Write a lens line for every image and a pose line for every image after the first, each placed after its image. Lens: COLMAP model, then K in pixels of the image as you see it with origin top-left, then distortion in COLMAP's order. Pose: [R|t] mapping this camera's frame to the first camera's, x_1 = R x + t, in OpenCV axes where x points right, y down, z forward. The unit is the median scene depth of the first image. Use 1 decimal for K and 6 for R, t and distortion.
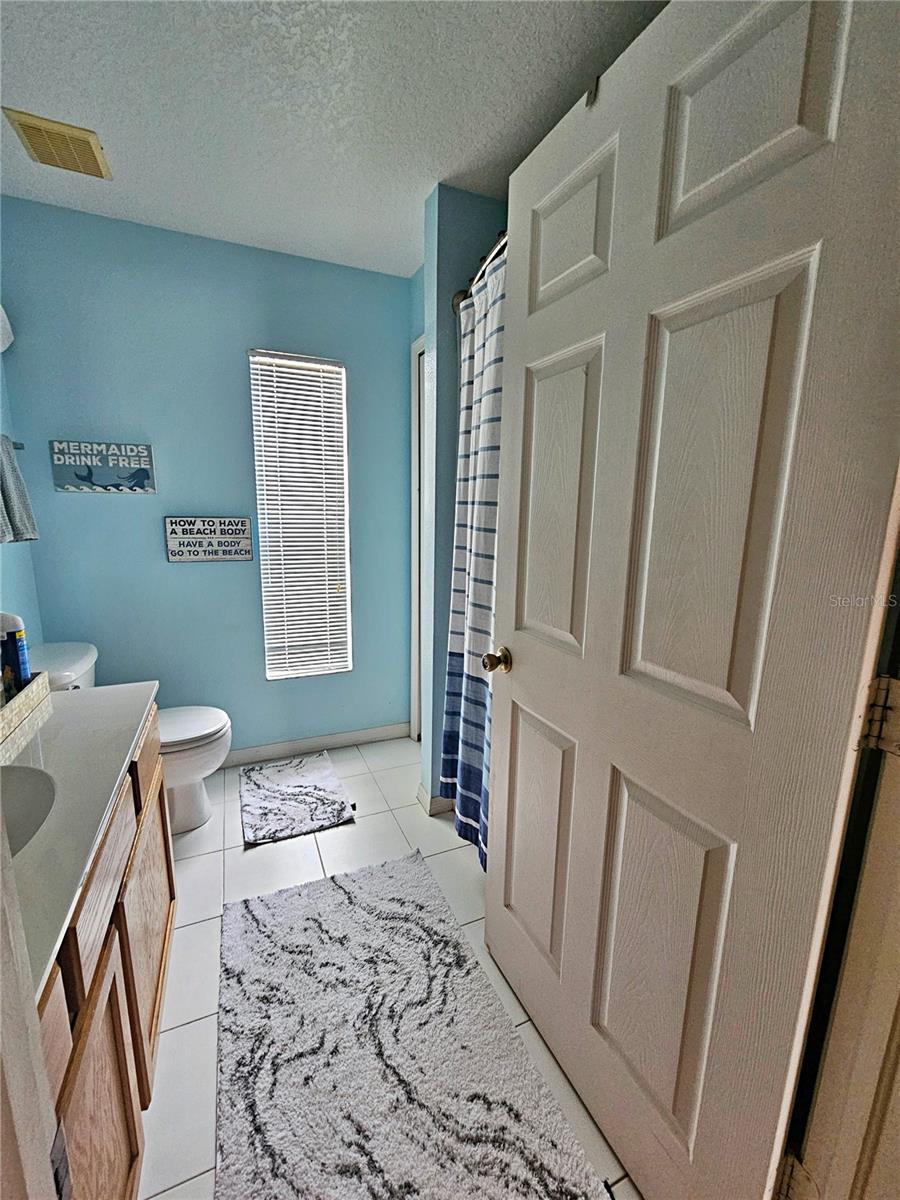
lens RADIAL K [[494.2, 0, 447.6], [0, 494.2, 601.2], [0, 0, 1]] dist [0.002878, 0.000577]
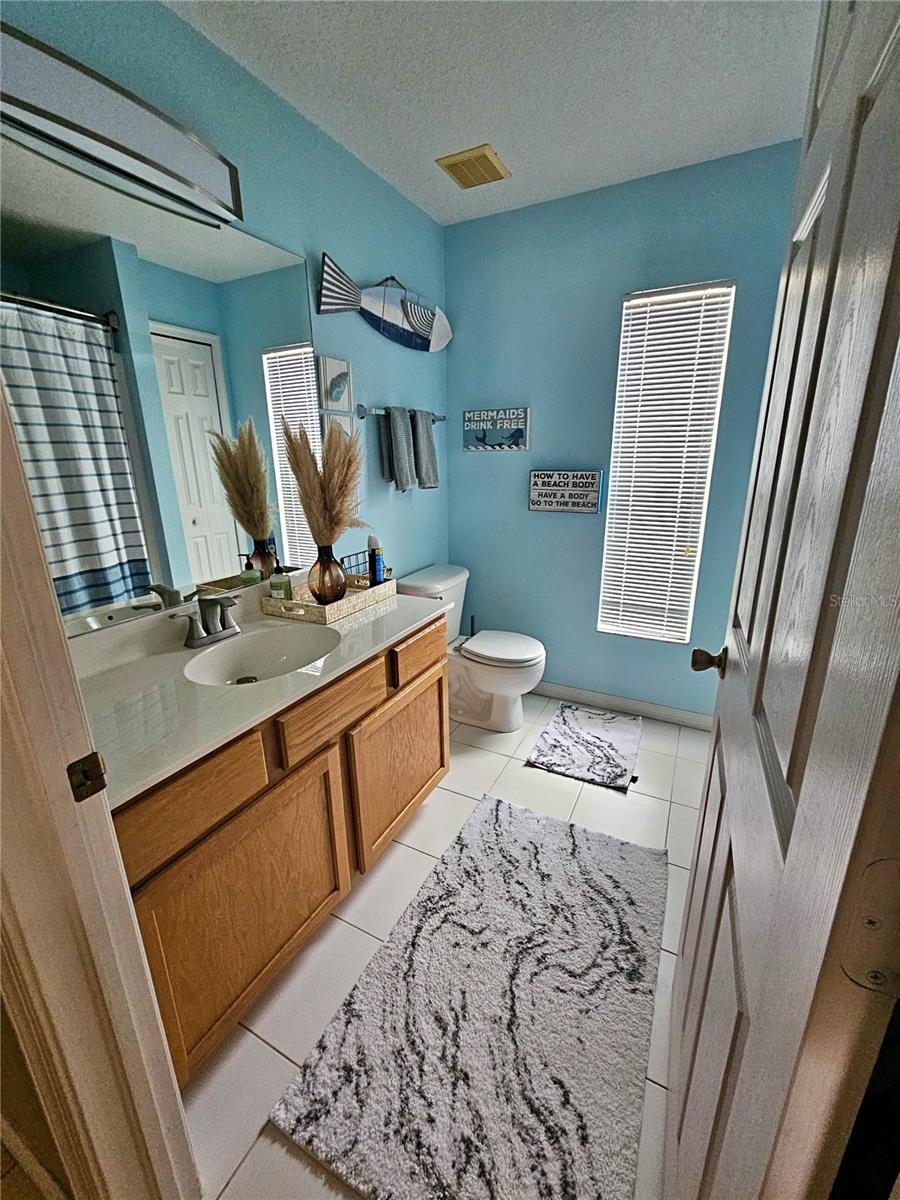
lens RADIAL K [[494.2, 0, 445.7], [0, 494.2, 600.6], [0, 0, 1]] dist [0.002878, 0.000577]
pose [[0.627911, 0.196974, -0.752947, 0.260986], [-0.127142, 0.980408, 0.150451, -0.023070], [0.767830, 0.001262, 0.640653, 0.118777]]
